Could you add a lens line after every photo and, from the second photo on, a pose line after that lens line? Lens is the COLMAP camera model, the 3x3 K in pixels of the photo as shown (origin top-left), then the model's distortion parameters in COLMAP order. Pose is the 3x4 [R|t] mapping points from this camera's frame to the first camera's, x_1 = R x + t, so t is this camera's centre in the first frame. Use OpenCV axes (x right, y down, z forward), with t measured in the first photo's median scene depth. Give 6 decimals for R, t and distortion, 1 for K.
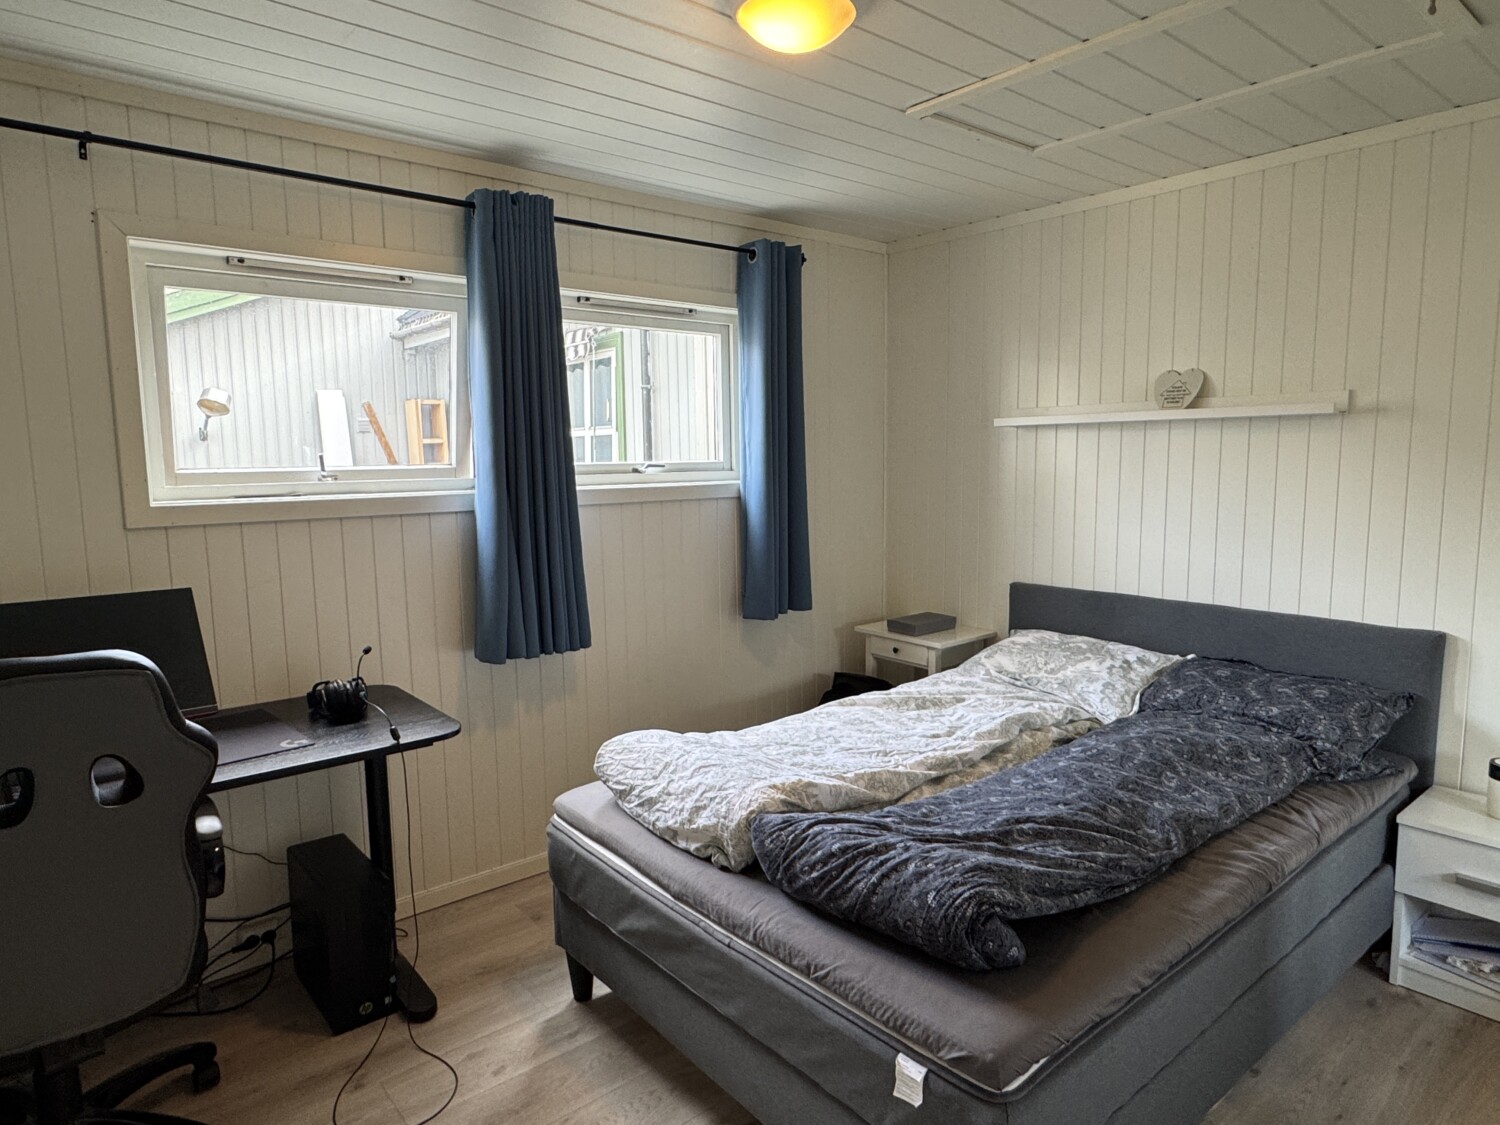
lens RADIAL K [[903.7, 0, 747.6], [0, 903.7, 560.8], [0, 0, 1]] dist [-0.002481, -0.000915]
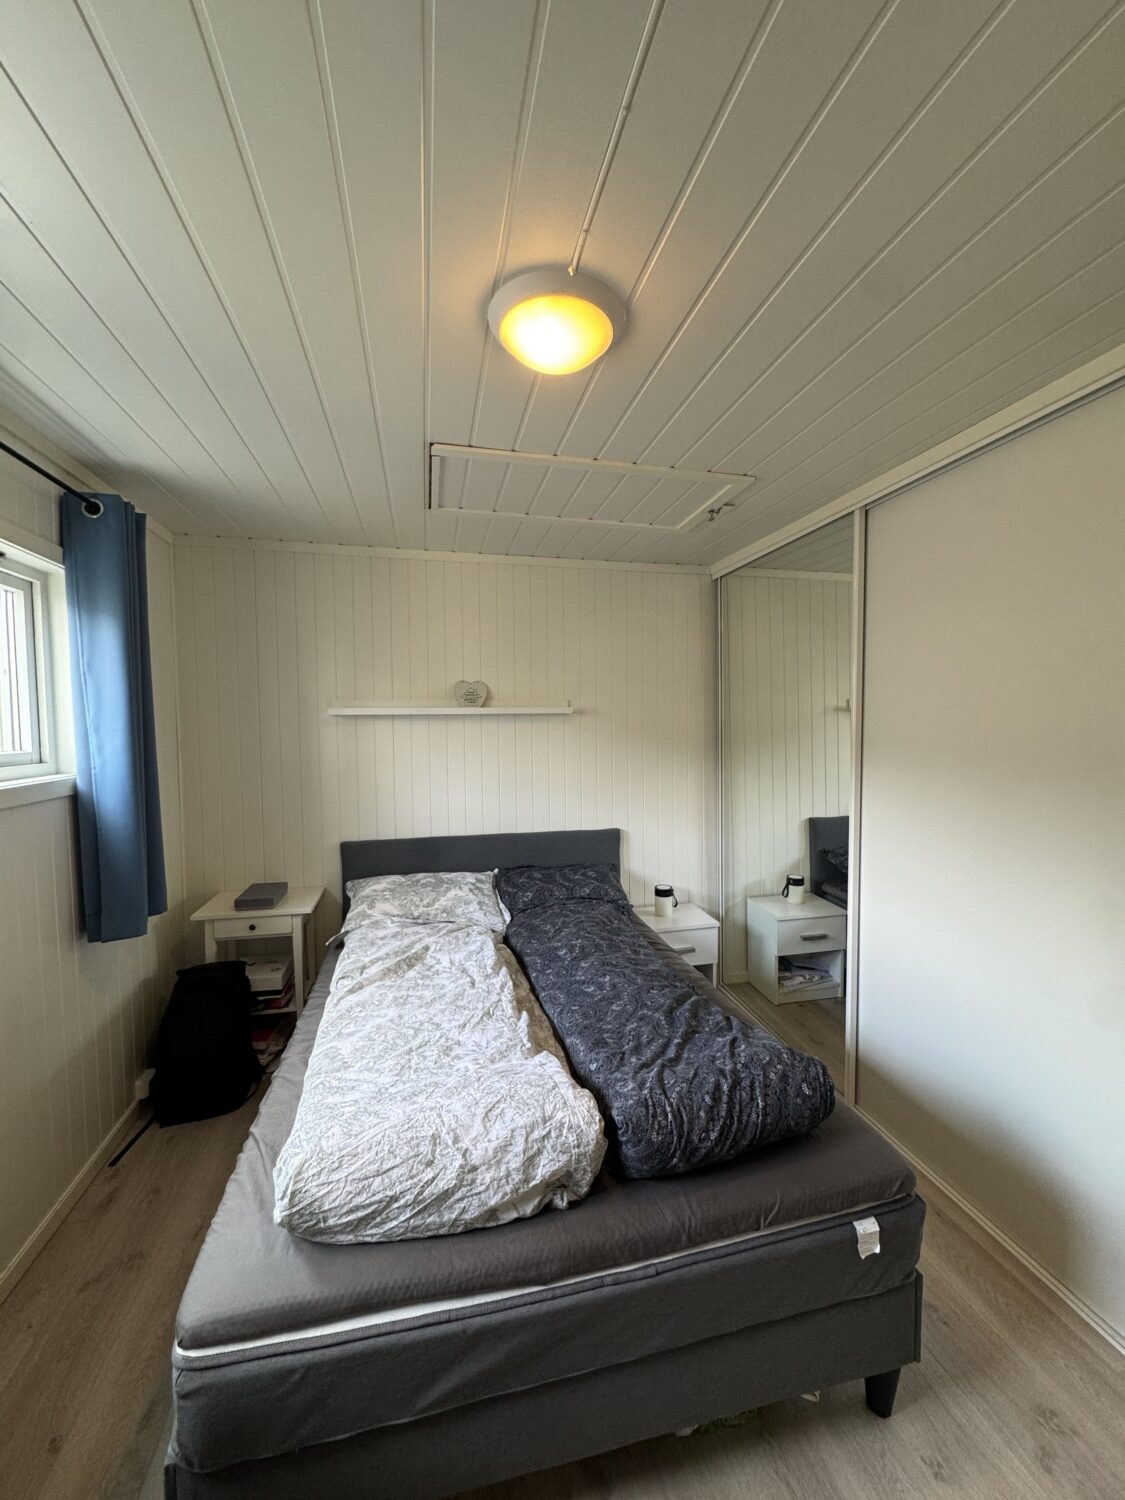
lens RADIAL K [[596.6, 0, 569.1], [0, 596.6, 751.2], [0, 0, 1]] dist [0.000976, -0.000107]
pose [[0.444202, -0.034587, 0.895259, -0.436240], [0.107150, 0.994133, -0.014758, -0.082147], [-0.889496, 0.102482, 0.445302, 0.548735]]
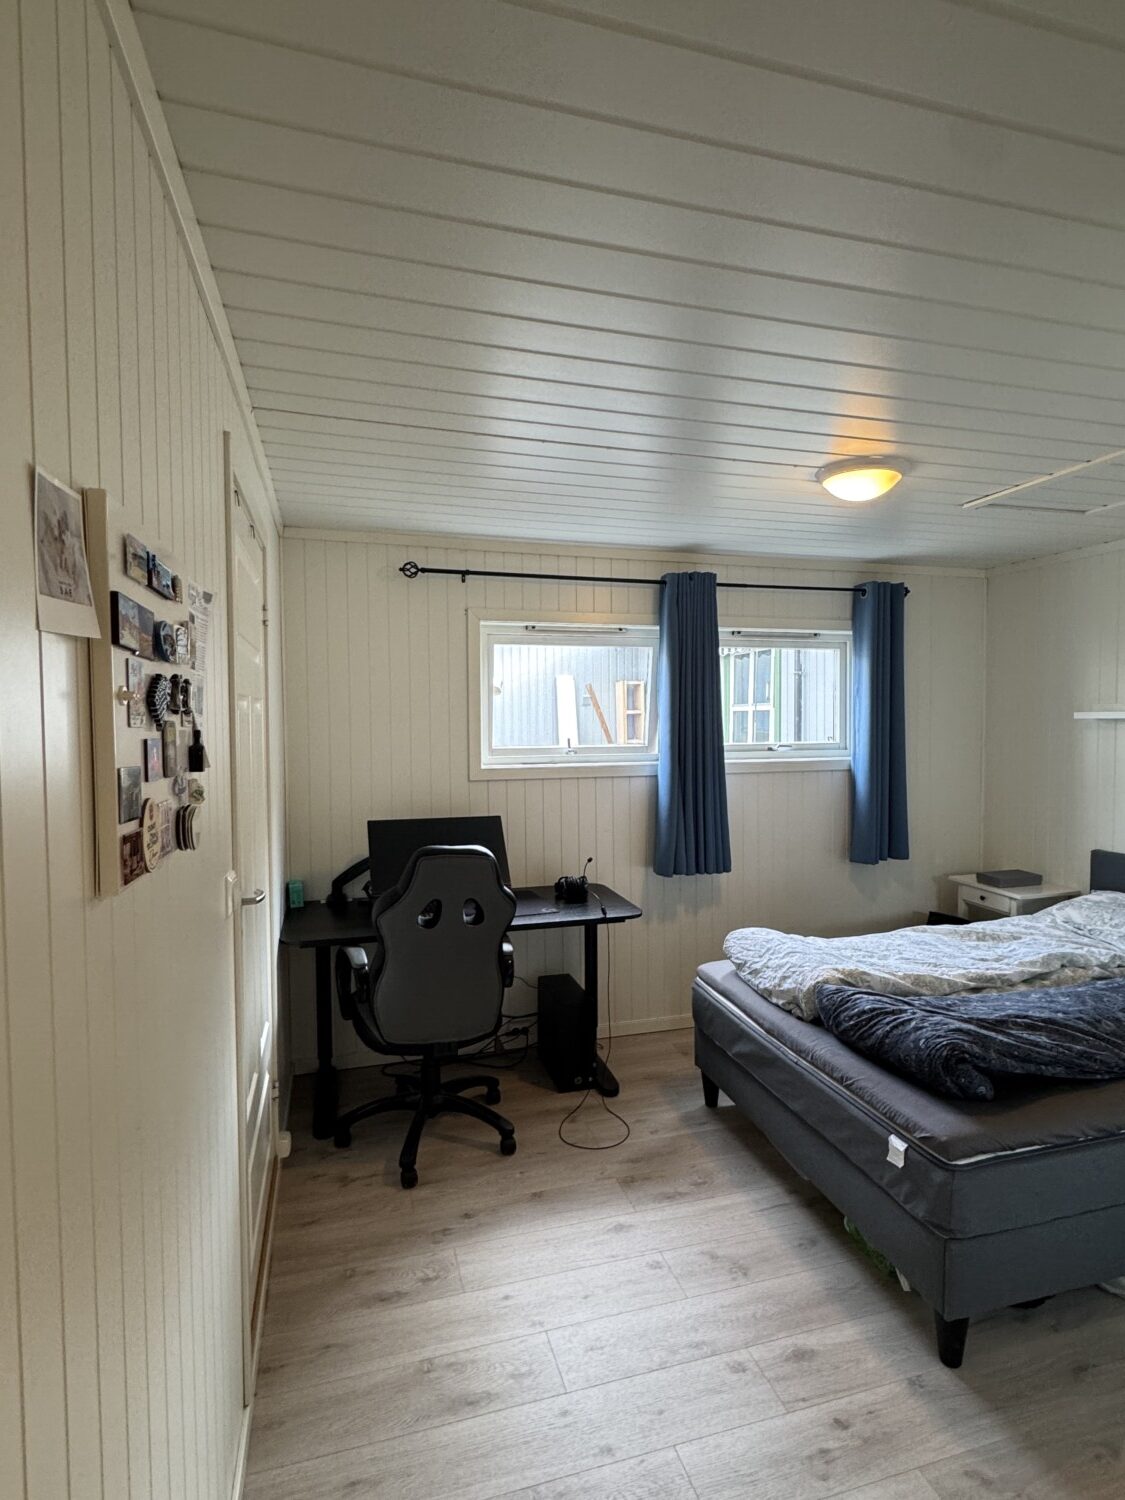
lens RADIAL K [[779.2, 0, 573.4], [0, 779.2, 750.7], [0, 0, 1]] dist [0.000967, 0.000174]
pose [[0.917142, 0.023662, -0.397858, 0.110122], [-0.052295, 0.996750, -0.061270, -0.010342], [0.395115, 0.076999, 0.915399, -0.322978]]
